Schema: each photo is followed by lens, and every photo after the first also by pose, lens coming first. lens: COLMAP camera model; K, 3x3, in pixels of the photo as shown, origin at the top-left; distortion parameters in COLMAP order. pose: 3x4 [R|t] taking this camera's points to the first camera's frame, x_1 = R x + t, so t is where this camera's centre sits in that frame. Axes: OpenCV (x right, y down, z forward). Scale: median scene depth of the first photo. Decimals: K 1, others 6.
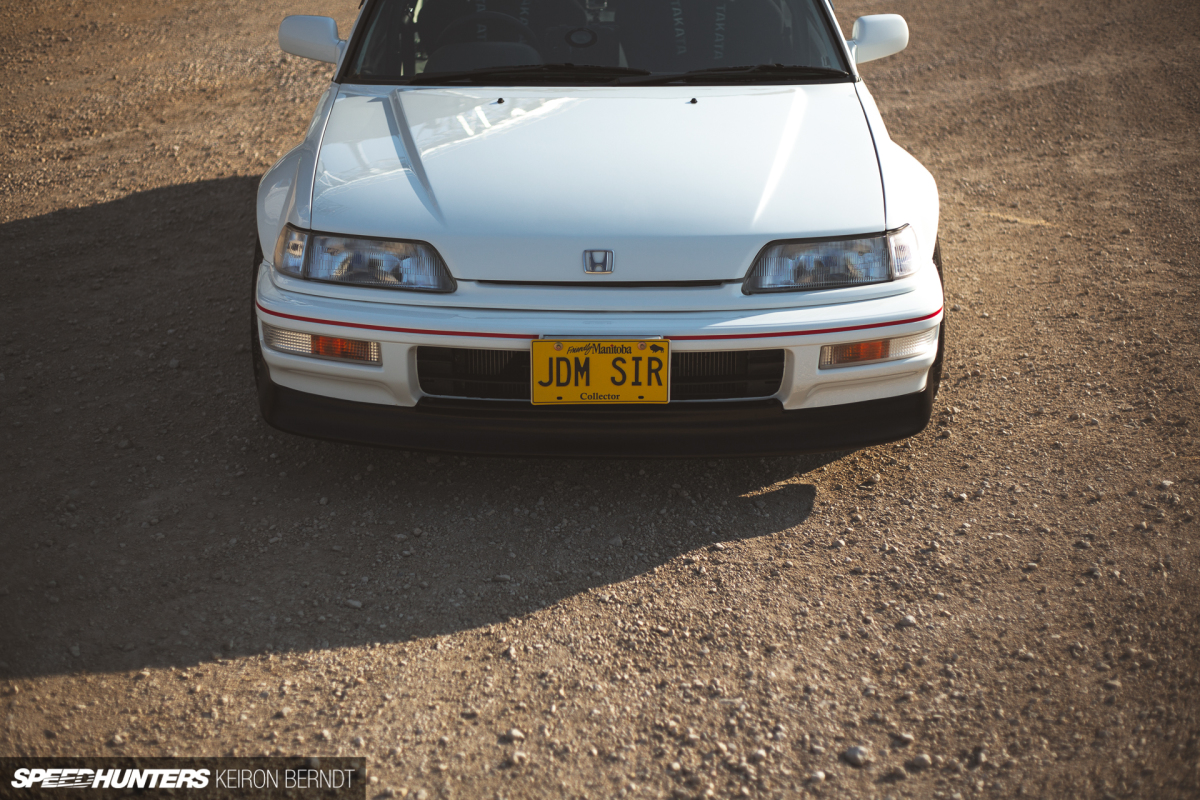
lens RADIAL K [[1848.0, 0, 600.0], [0, 1848.0, 400.0], [0, 0, 1]] dist [-0.061839, -0.202489]
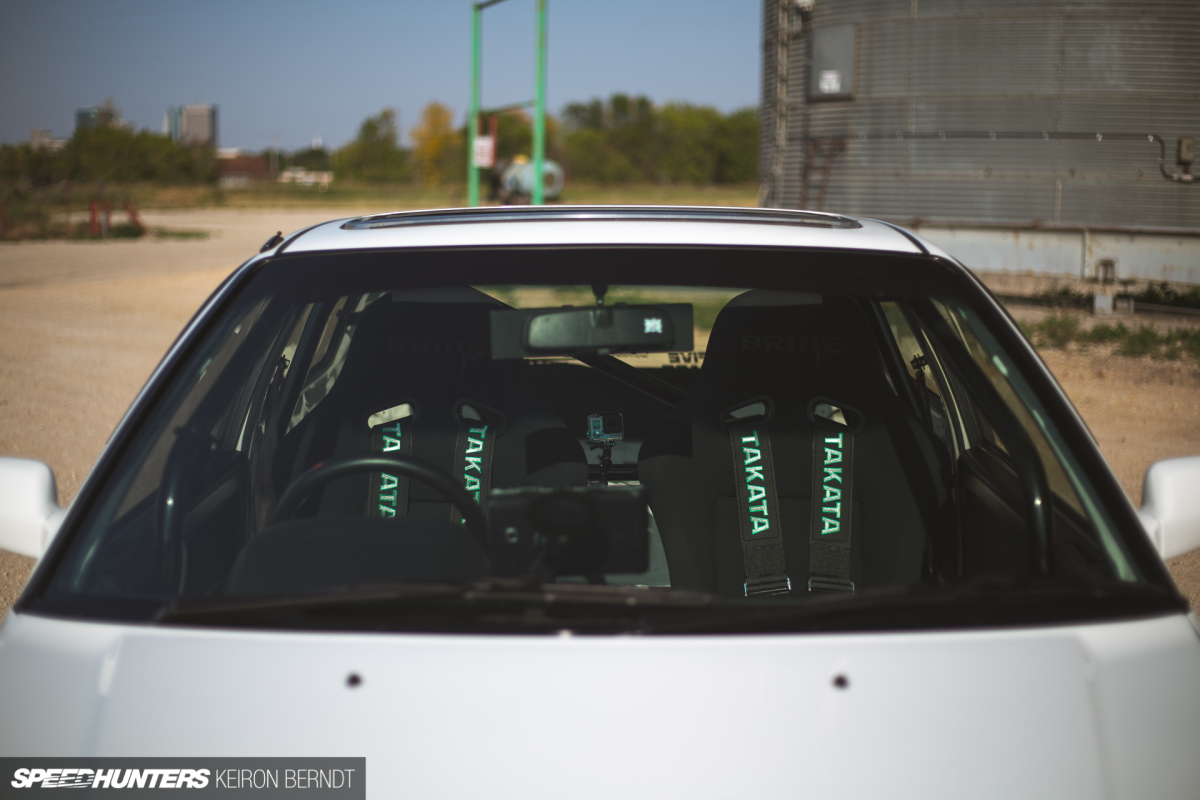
lens RADIAL K [[1848.0, 0, 600.0], [0, 1848.0, 400.0], [0, 0, 1]] dist [-0.061839, -0.202489]
pose [[0.999215, -0.015895, -0.036299, 0.020389], [0.007312, 0.974252, -0.225345, -0.114027], [0.038946, 0.224902, 0.973603, 0.522333]]
